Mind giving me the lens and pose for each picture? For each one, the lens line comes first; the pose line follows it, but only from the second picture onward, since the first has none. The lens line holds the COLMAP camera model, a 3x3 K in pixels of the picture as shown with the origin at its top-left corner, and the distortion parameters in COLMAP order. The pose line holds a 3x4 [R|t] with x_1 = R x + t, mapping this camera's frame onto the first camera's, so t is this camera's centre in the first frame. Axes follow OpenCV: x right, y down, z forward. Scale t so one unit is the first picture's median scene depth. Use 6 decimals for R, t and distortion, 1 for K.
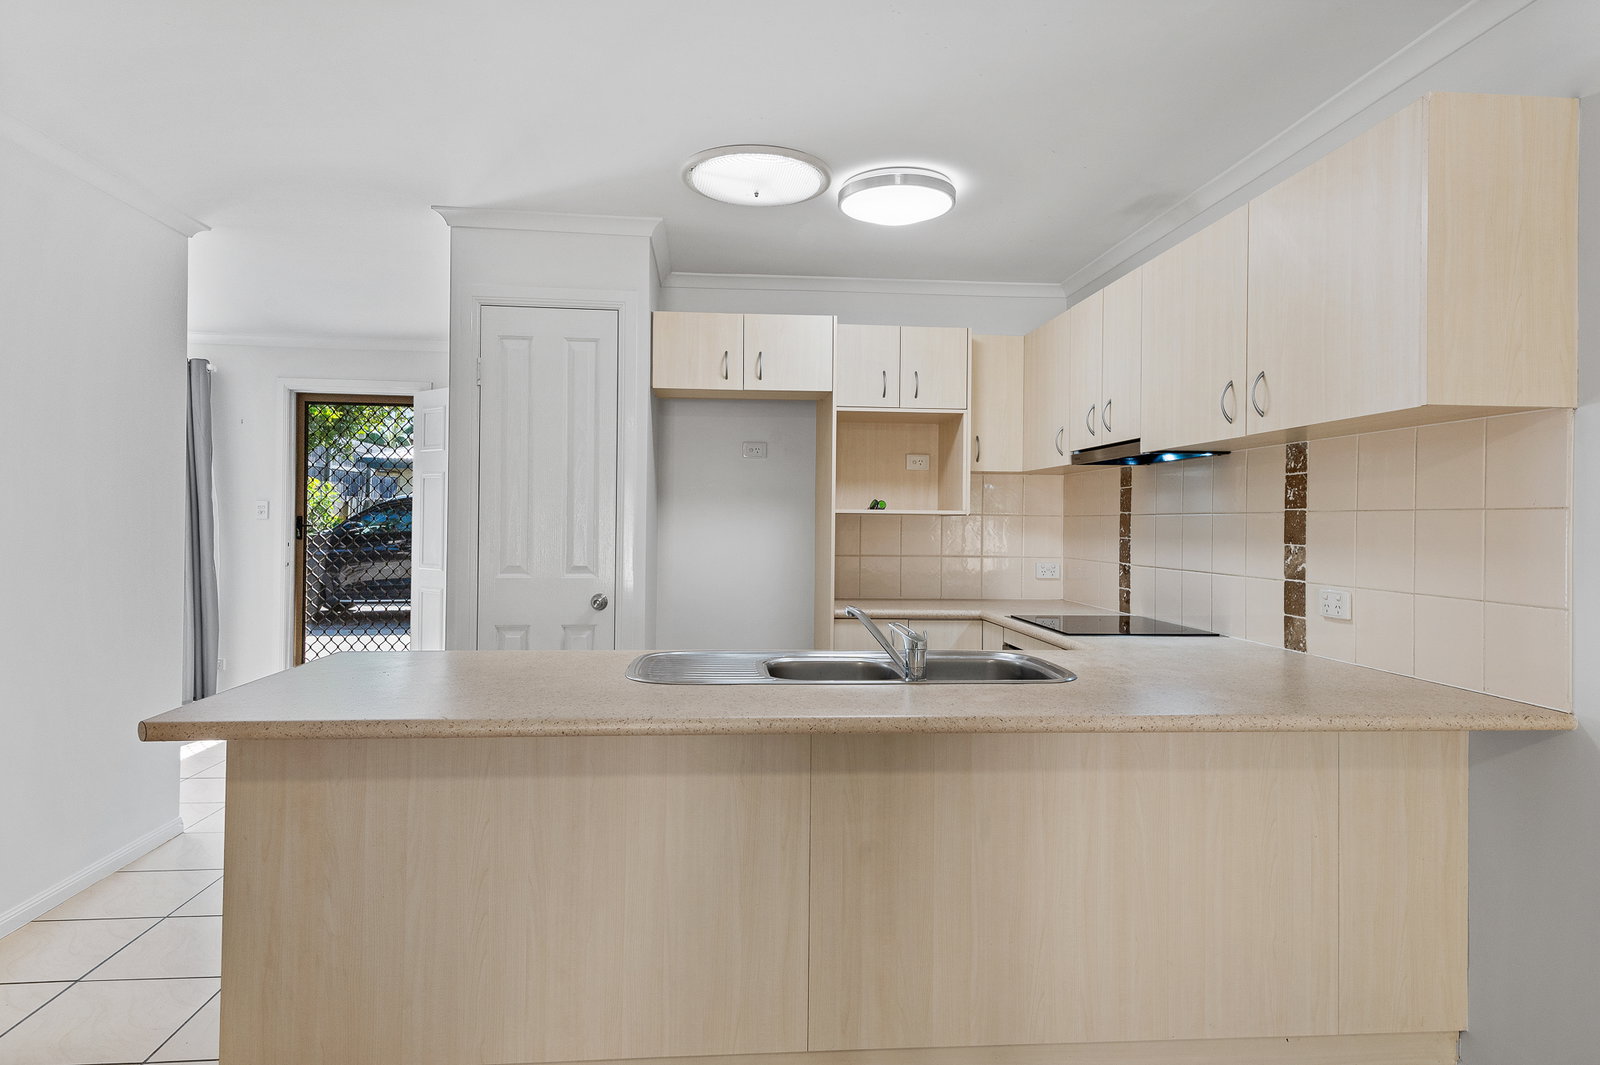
lens RADIAL K [[913.6, 0, 800.0], [0, 913.6, 532.5], [0, 0, 1]] dist [-0.001177, -0.000251]
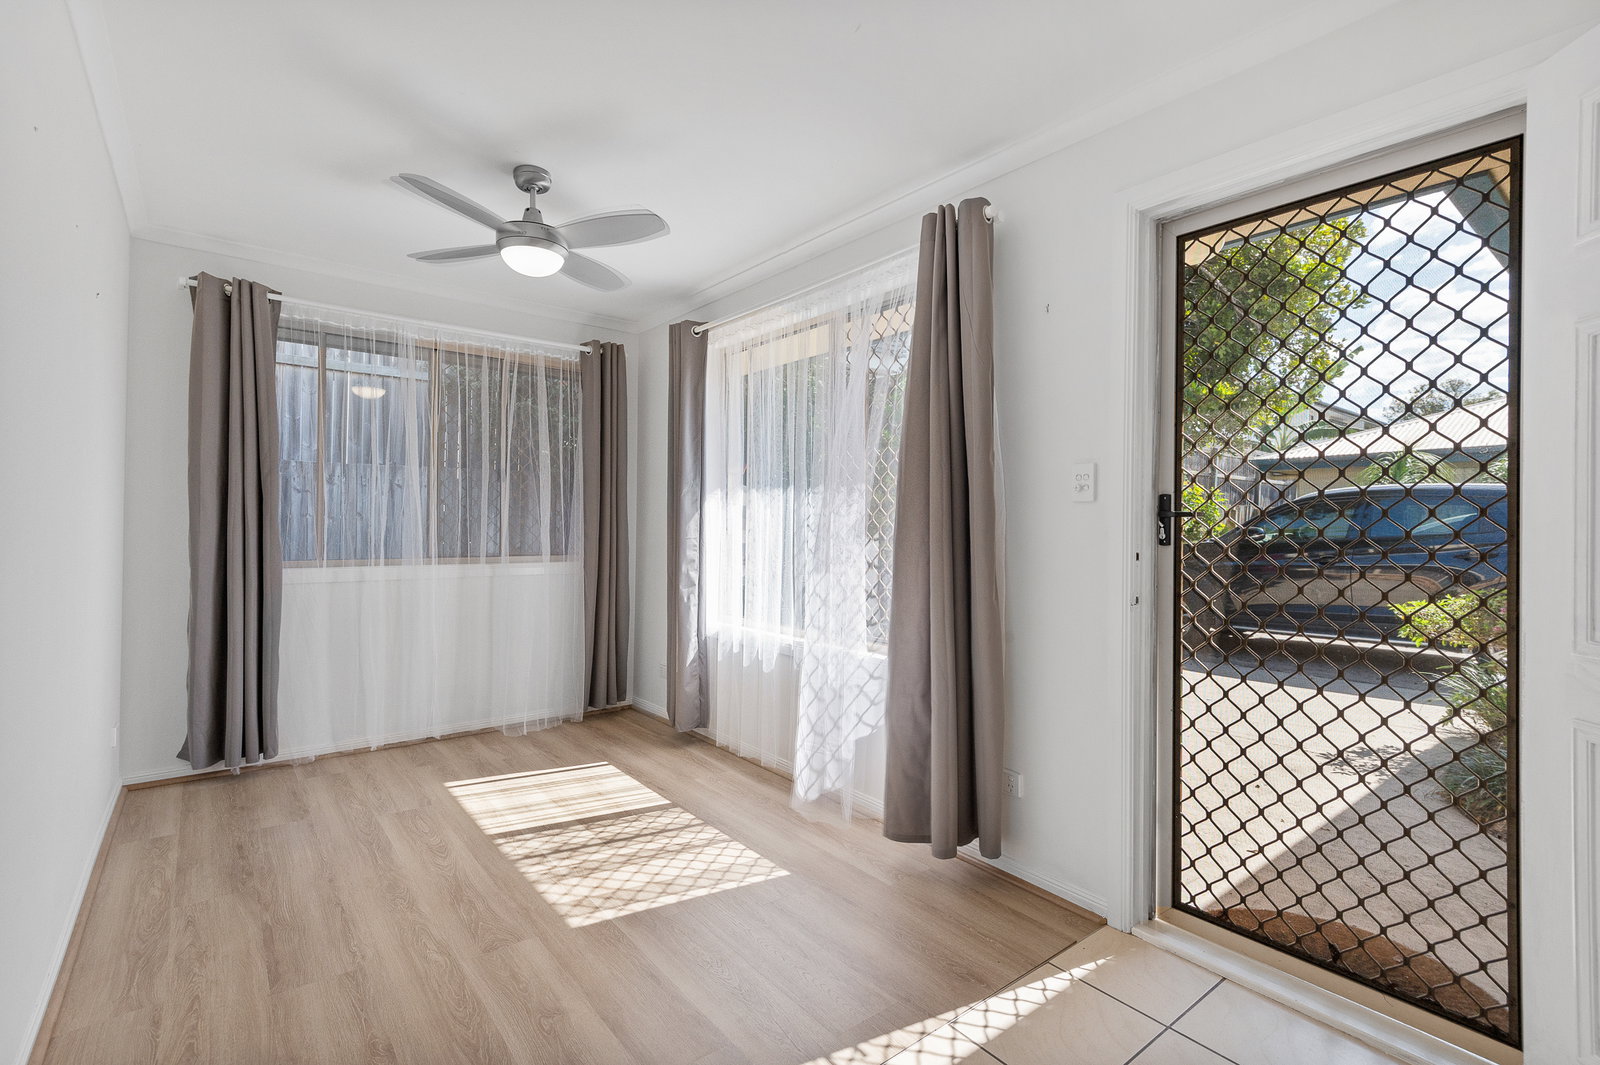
lens RADIAL K [[733.4, 0, 779.6], [0, 733.4, 524.0], [0, 0, 1]] dist [0.002649, 0.000101]
pose [[0.532871, -0.019305, -0.845976, -0.474448], [-0.002566, 0.999698, -0.024429, 0.007887], [0.846193, 0.015188, 0.532660, 0.893386]]
